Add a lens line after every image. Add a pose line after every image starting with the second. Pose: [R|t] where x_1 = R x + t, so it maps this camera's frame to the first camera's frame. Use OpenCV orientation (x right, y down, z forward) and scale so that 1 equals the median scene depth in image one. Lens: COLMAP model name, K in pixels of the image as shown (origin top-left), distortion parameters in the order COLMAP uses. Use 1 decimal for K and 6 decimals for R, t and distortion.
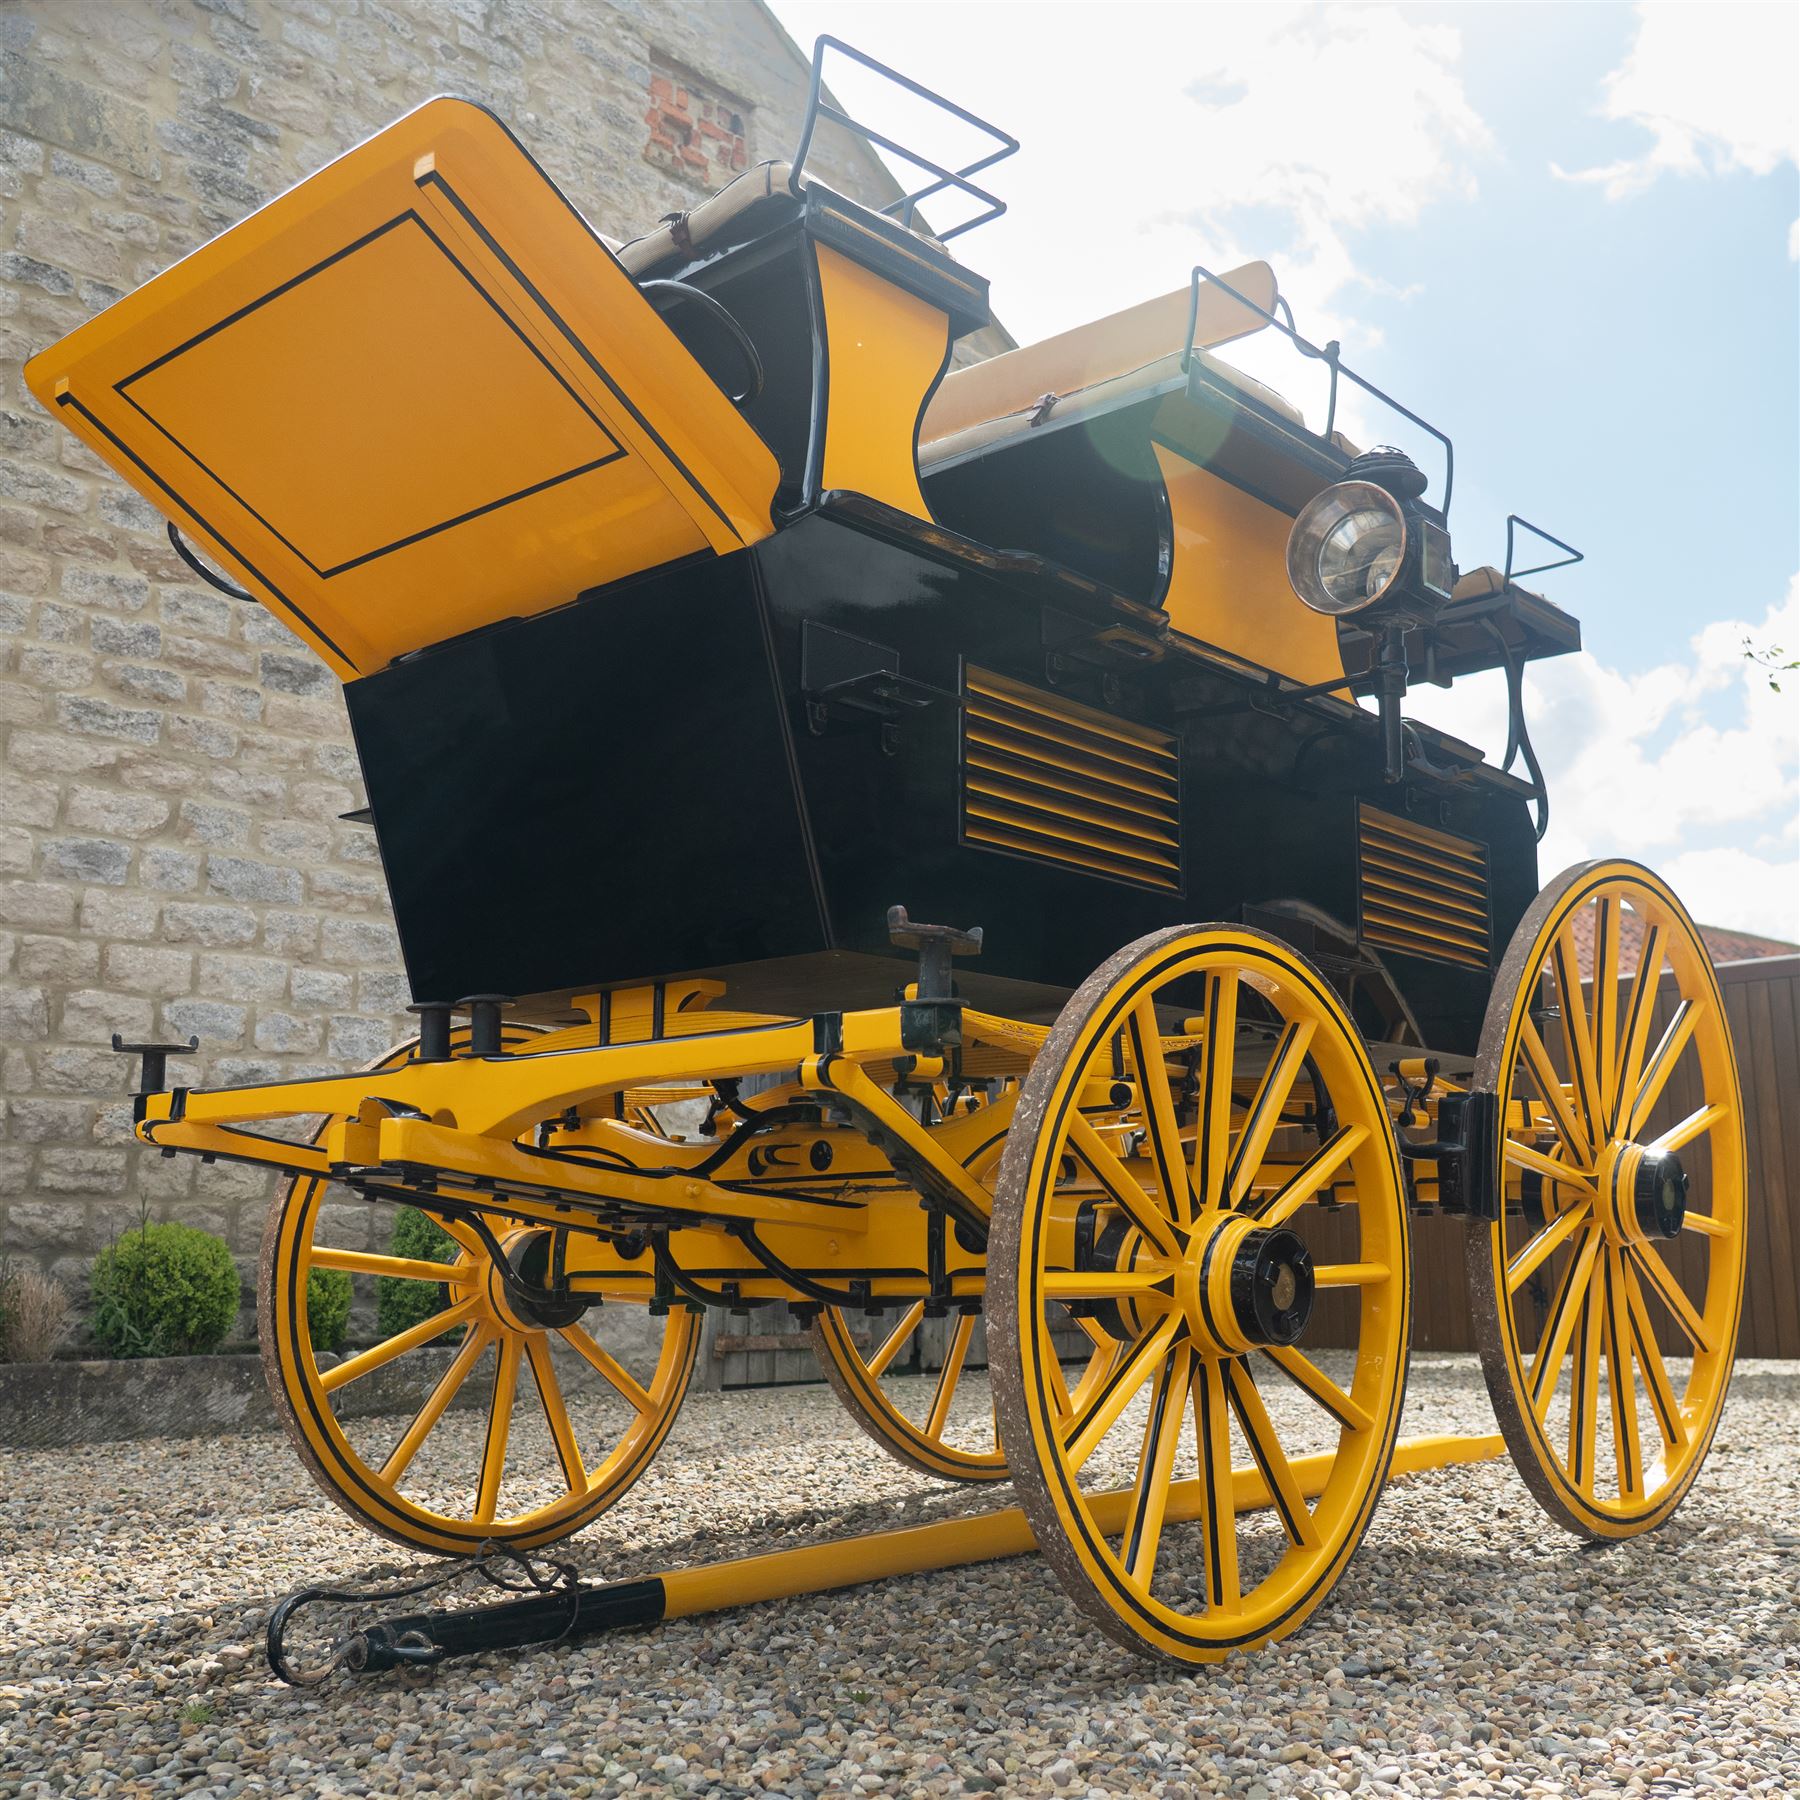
lens RADIAL K [[1938.4, 0, 927.6], [0, 1938.4, 926.3], [0, 0, 1]] dist [0.036503, 0.000000]
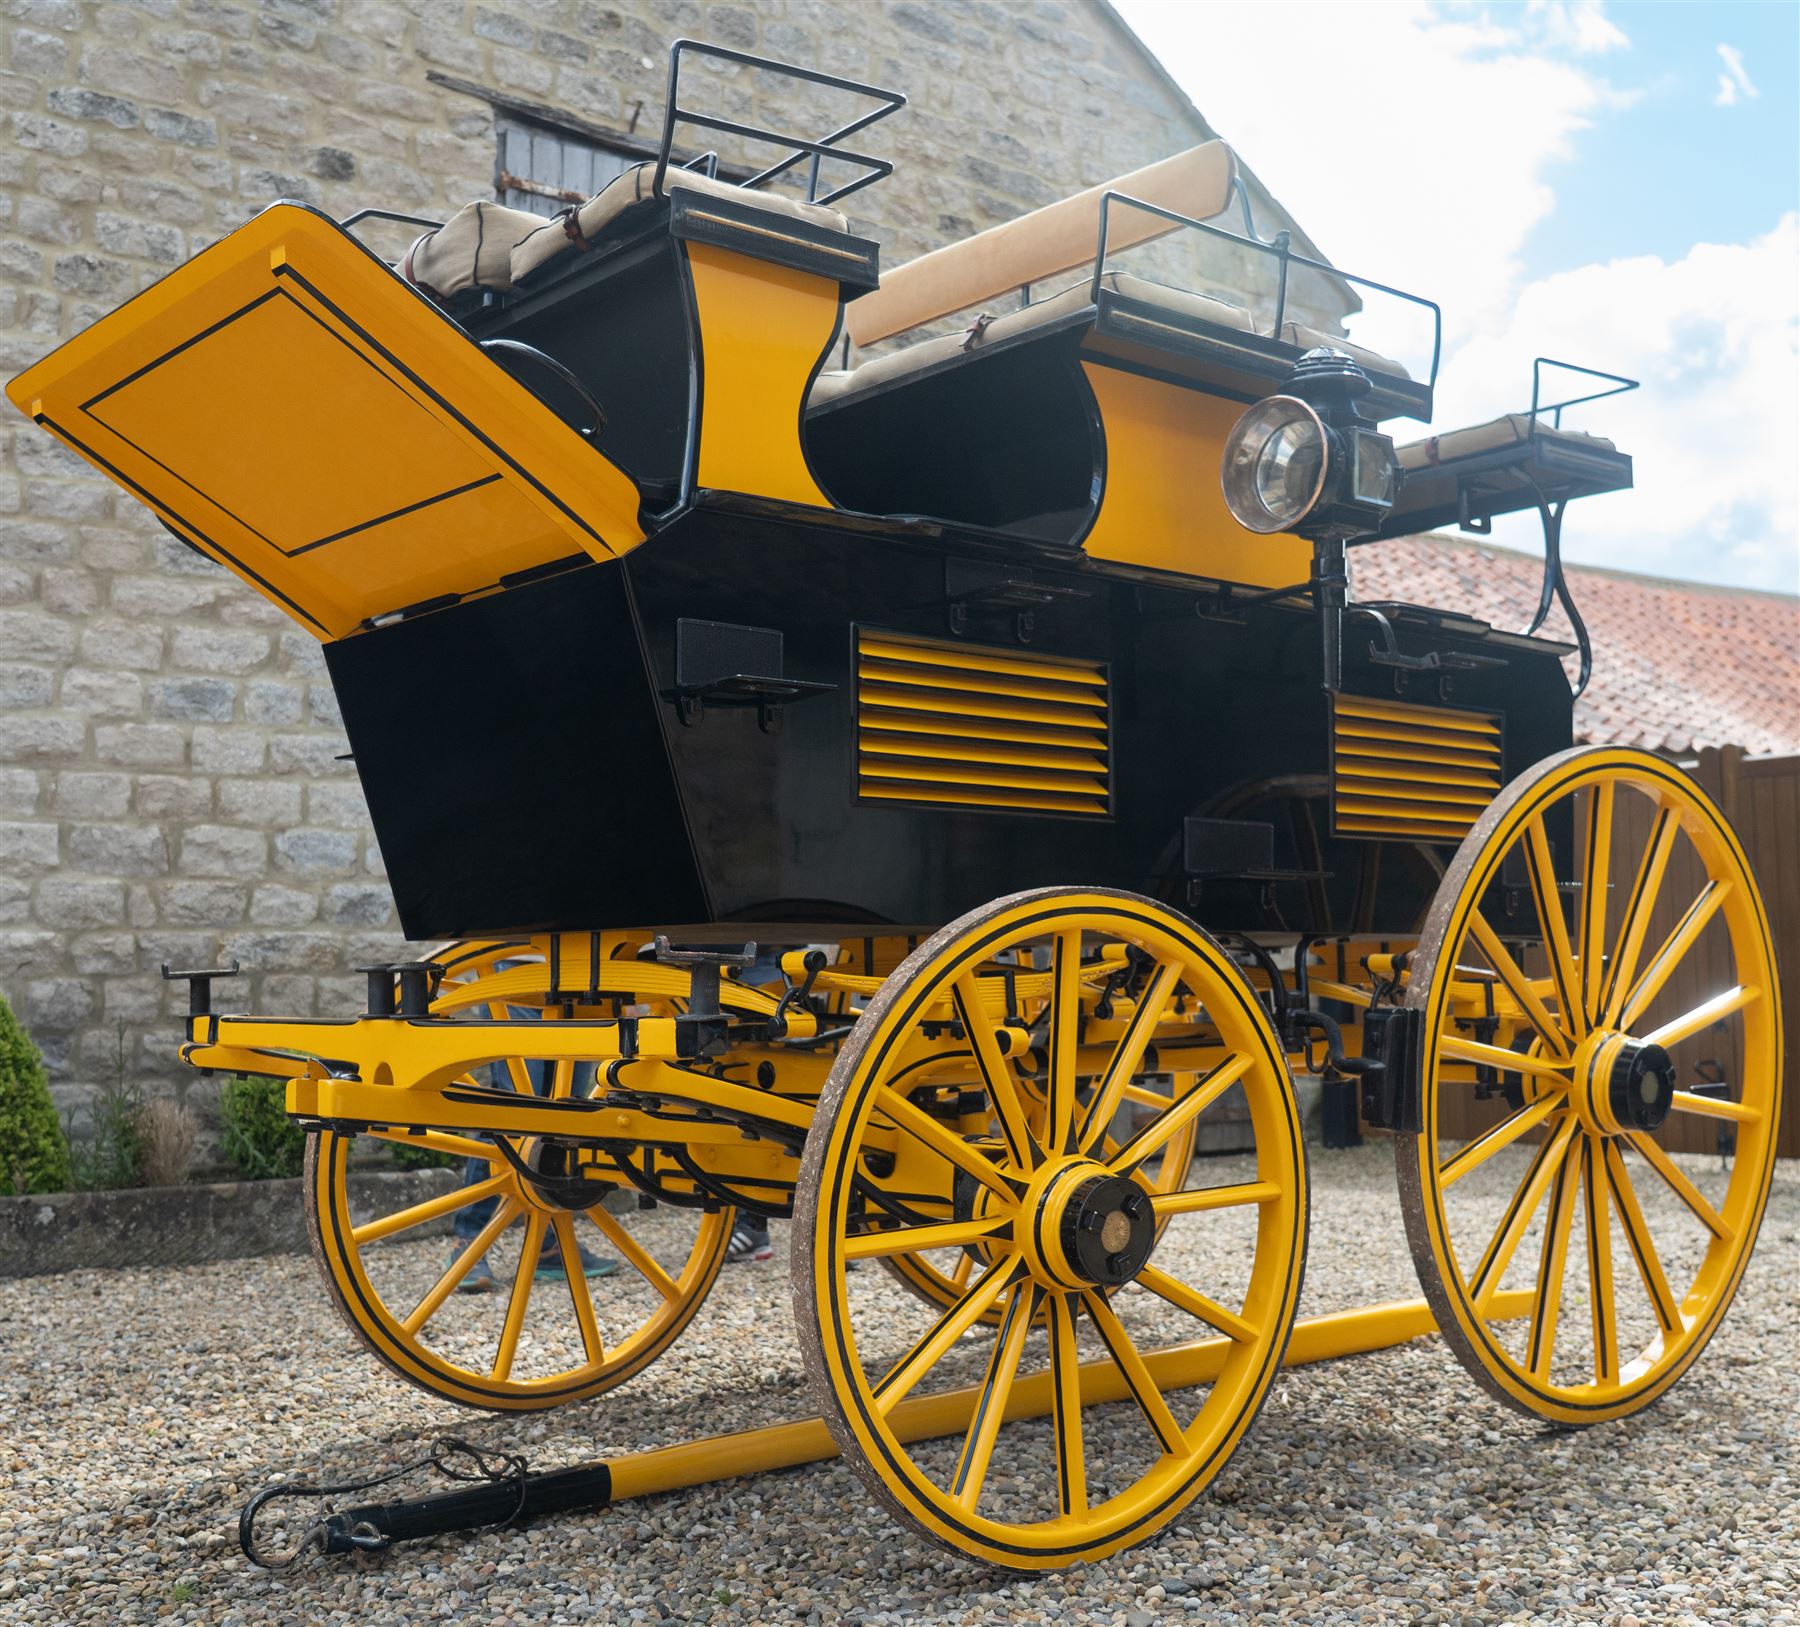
lens RADIAL K [[2108.9, 0, 890.9], [0, 2108.9, 854.2], [0, 0, 1]] dist [0.079983, 0.000000]
pose [[0.990403, -0.015810, -0.137306, 0.162622], [0.030250, 0.994146, 0.103727, -0.111487], [0.134862, -0.106885, 0.985083, -0.117335]]
